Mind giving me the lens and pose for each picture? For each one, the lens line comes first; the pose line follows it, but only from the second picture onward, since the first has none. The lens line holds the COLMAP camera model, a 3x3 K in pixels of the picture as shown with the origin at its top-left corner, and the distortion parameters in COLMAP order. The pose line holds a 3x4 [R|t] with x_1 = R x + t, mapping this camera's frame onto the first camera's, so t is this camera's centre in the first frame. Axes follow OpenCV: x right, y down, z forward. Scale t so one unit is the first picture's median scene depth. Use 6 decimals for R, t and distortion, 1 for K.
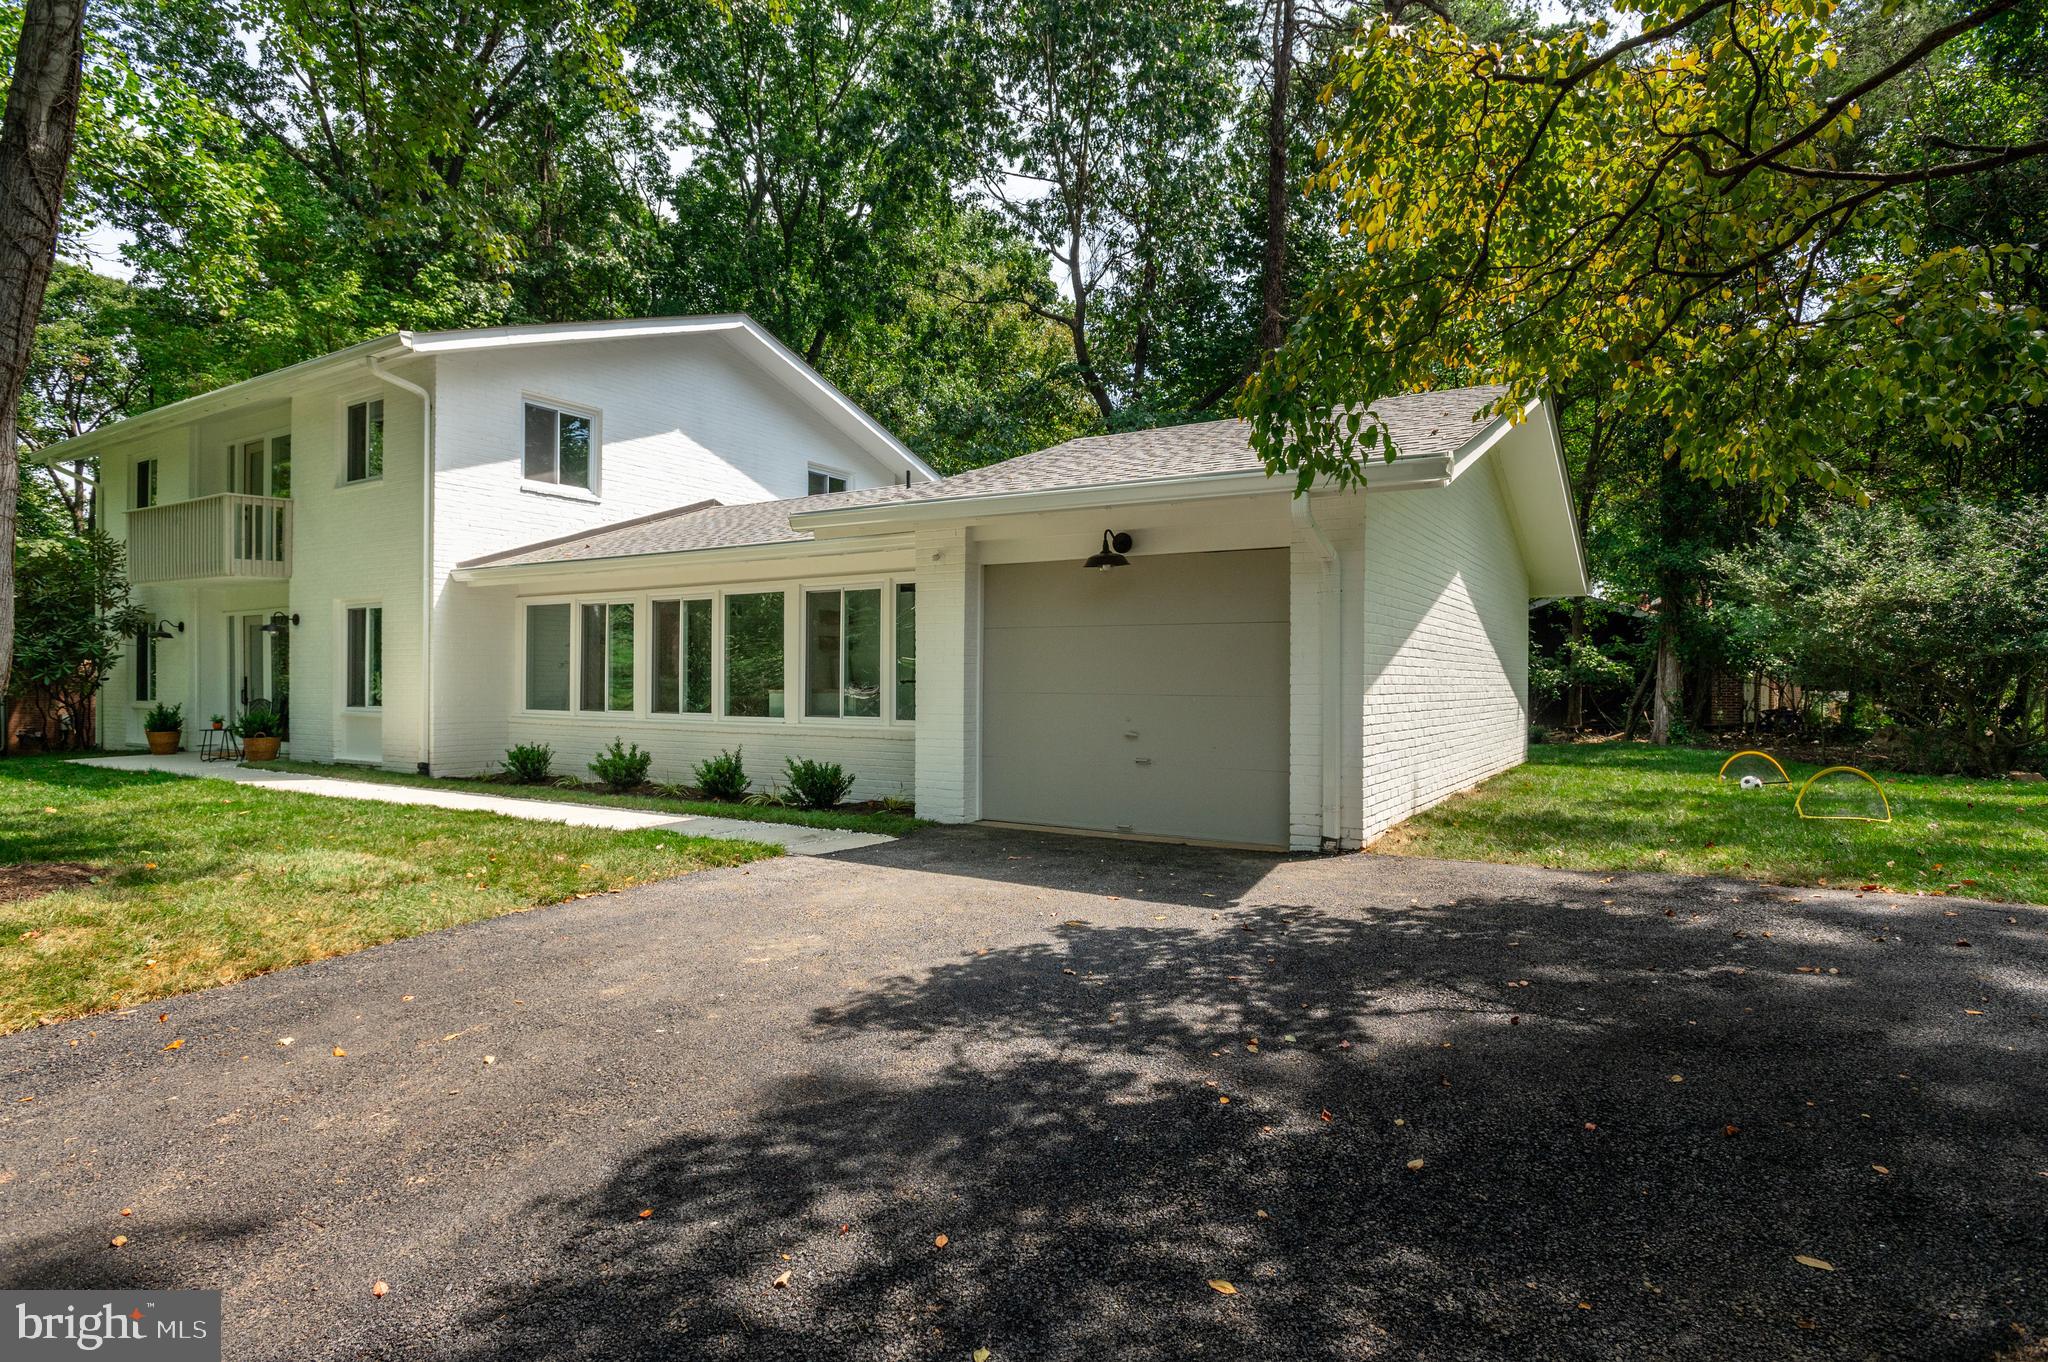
lens RADIAL K [[1109.9, 0, 1024.0], [0, 1109.9, 681.0], [0, 0, 1]] dist [-0.000830, -0.000538]
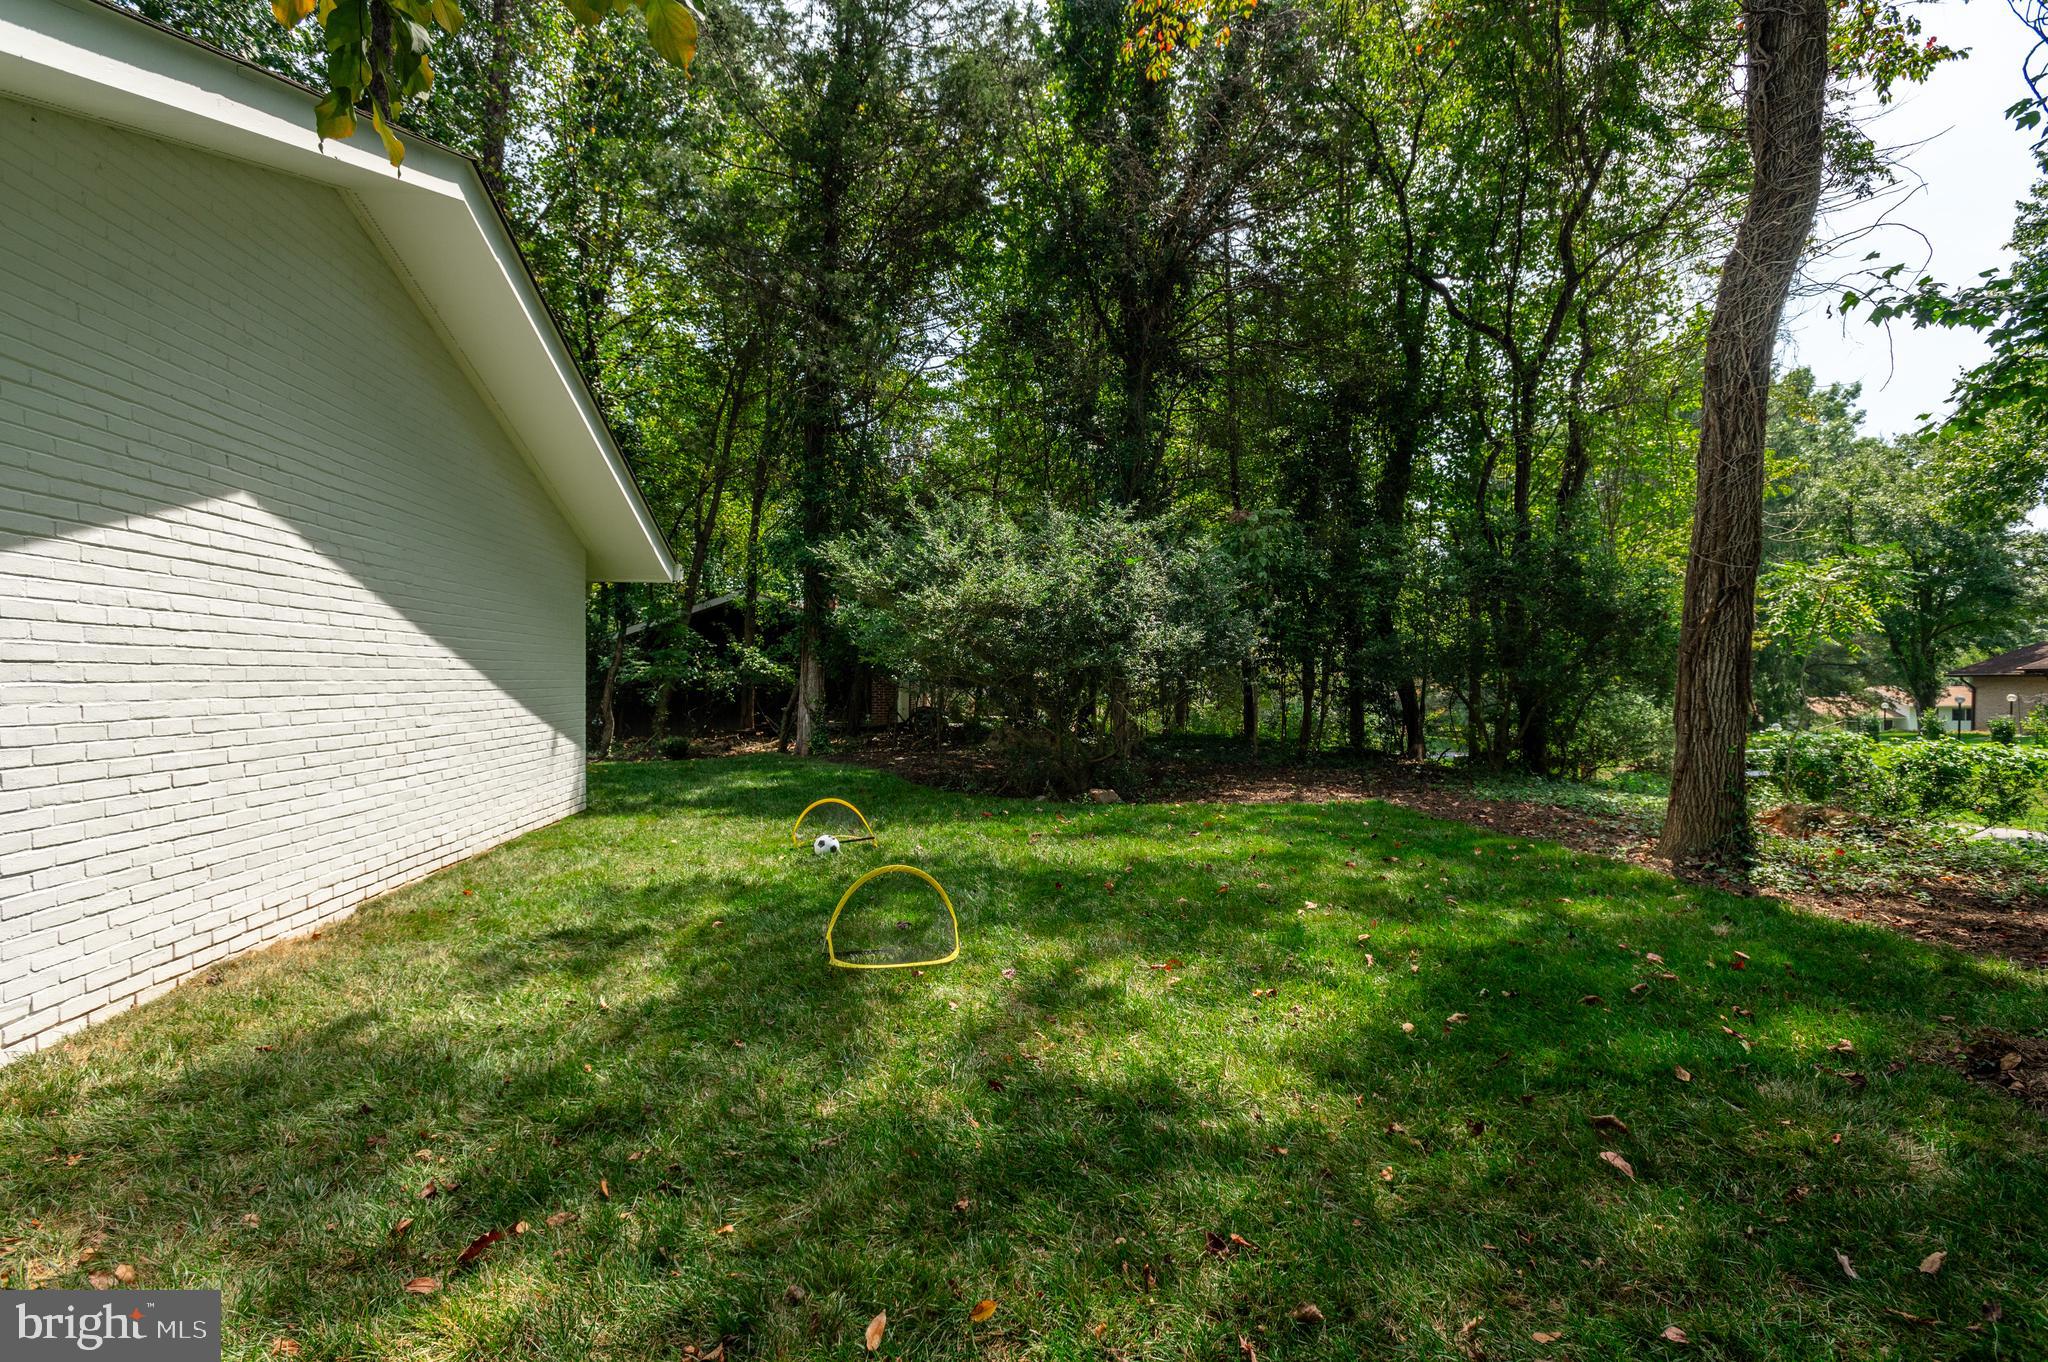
lens RADIAL K [[990.5, 0, 1024.0], [0, 990.5, 681.0], [0, 0, 1]] dist [-0.016424, -0.000603]
pose [[0.782547, -0.000558, 0.622591, 0.308131], [-0.004326, 0.999971, 0.006333, -0.016565], [-0.622576, -0.007649, 0.782522, 0.360659]]
